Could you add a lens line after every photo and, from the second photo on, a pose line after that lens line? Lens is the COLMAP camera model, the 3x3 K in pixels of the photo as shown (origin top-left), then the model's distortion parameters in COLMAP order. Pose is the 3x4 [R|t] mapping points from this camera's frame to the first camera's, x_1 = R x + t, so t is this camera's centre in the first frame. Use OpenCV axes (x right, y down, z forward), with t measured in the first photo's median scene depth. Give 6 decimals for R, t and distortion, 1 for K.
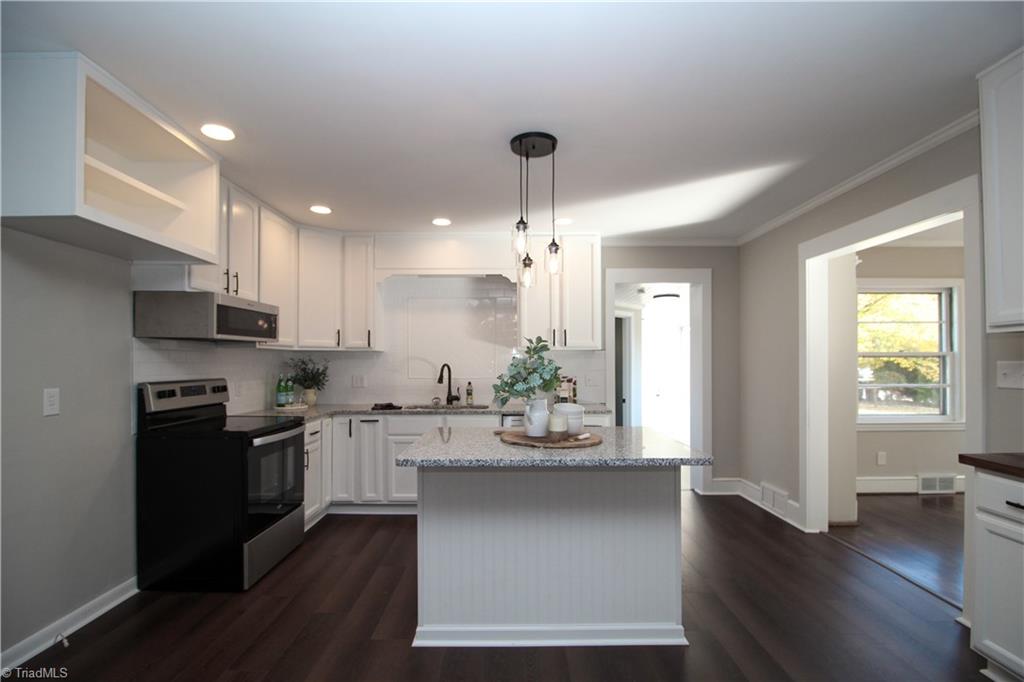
lens RADIAL K [[479.5, 0, 510.2], [0, 479.5, 358.0], [0, 0, 1]] dist [0.001618, 0.000157]
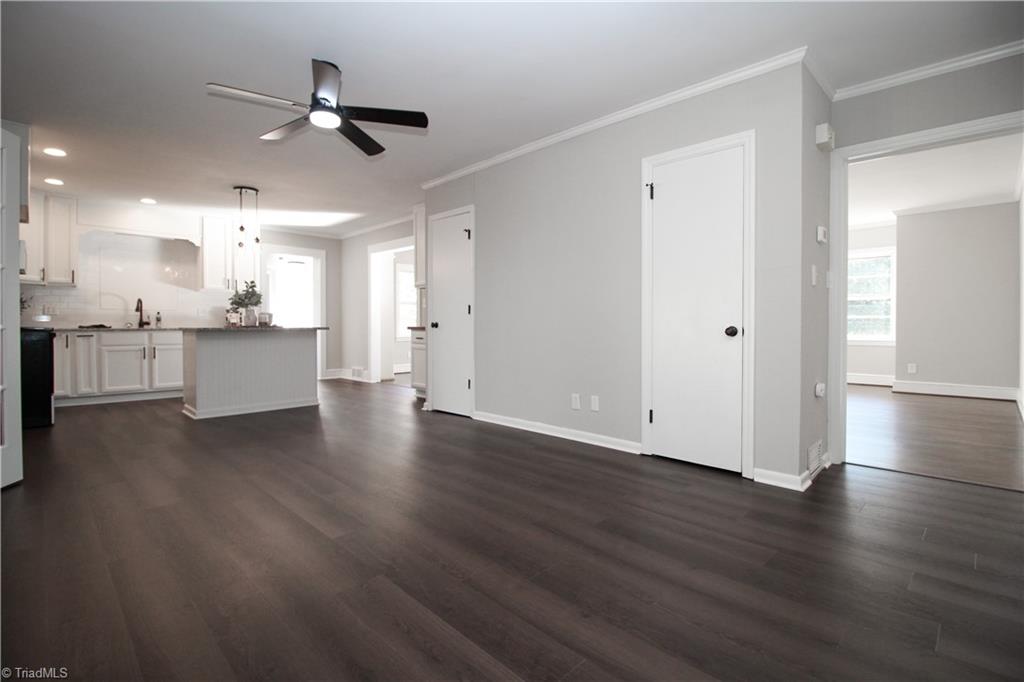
lens RADIAL K [[477.6, 0, 514.6], [0, 477.6, 330.6], [0, 0, 1]] dist [-0.000006, -0.013517]
pose [[0.708939, -0.007556, 0.705229, -0.371216], [-0.008038, 0.999791, 0.018792, 0.078605], [-0.705224, -0.018991, 0.708730, -0.836067]]
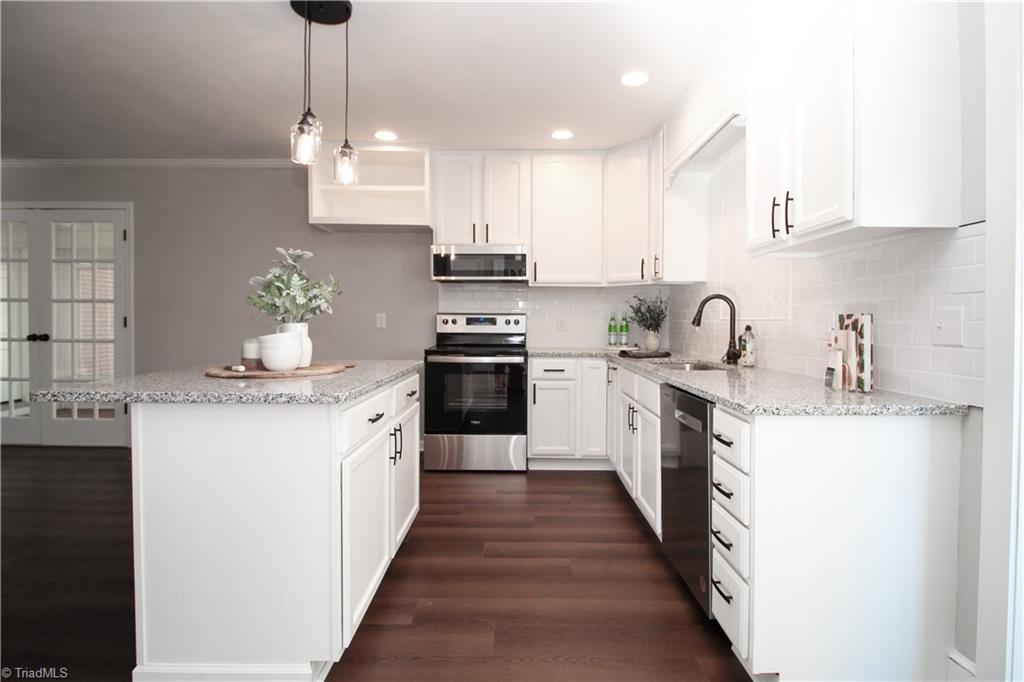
lens RADIAL K [[527.1, 0, 531.0], [0, 527.1, 328.2], [0, 0, 1]] dist [0.000705, 0.000011]
pose [[0.008473, 0.014762, -0.999855, 0.576275], [0.000657, 0.999891, 0.014768, 0.048495], [0.999964, -0.000782, 0.008462, 0.835912]]
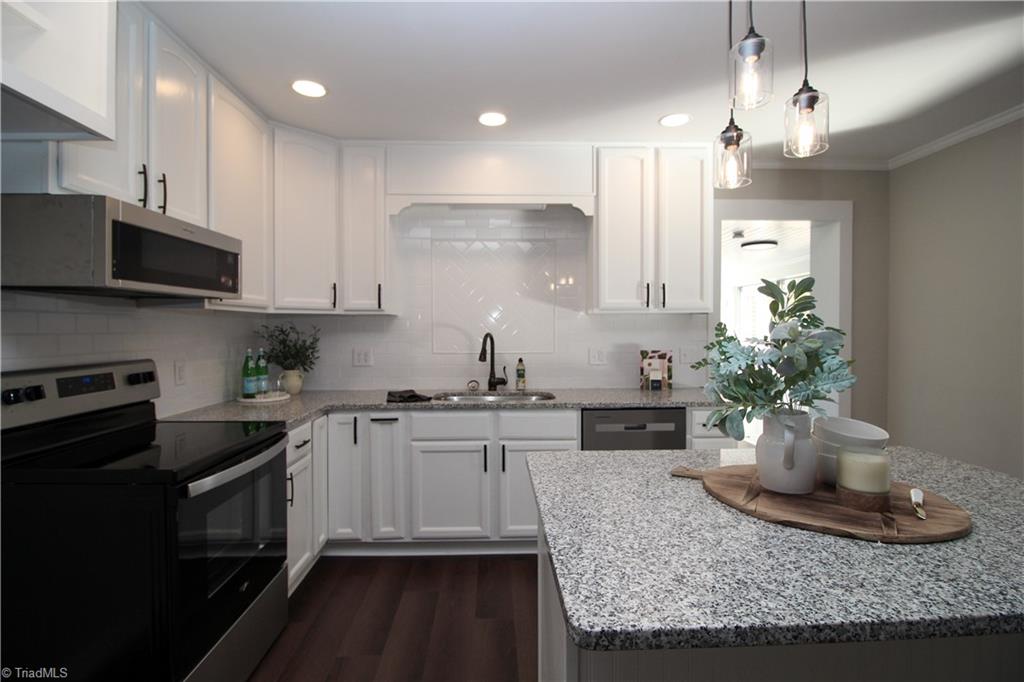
lens RADIAL K [[496.2, 0, 511.9], [0, 496.2, 333.5], [0, 0, 1]] dist [-0.002178, -0.000776]
pose [[0.999491, -0.002182, 0.031812, -0.135806], [0.001597, 0.999829, 0.018405, -0.000698], [-0.031847, -0.018345, 0.999324, 0.303692]]
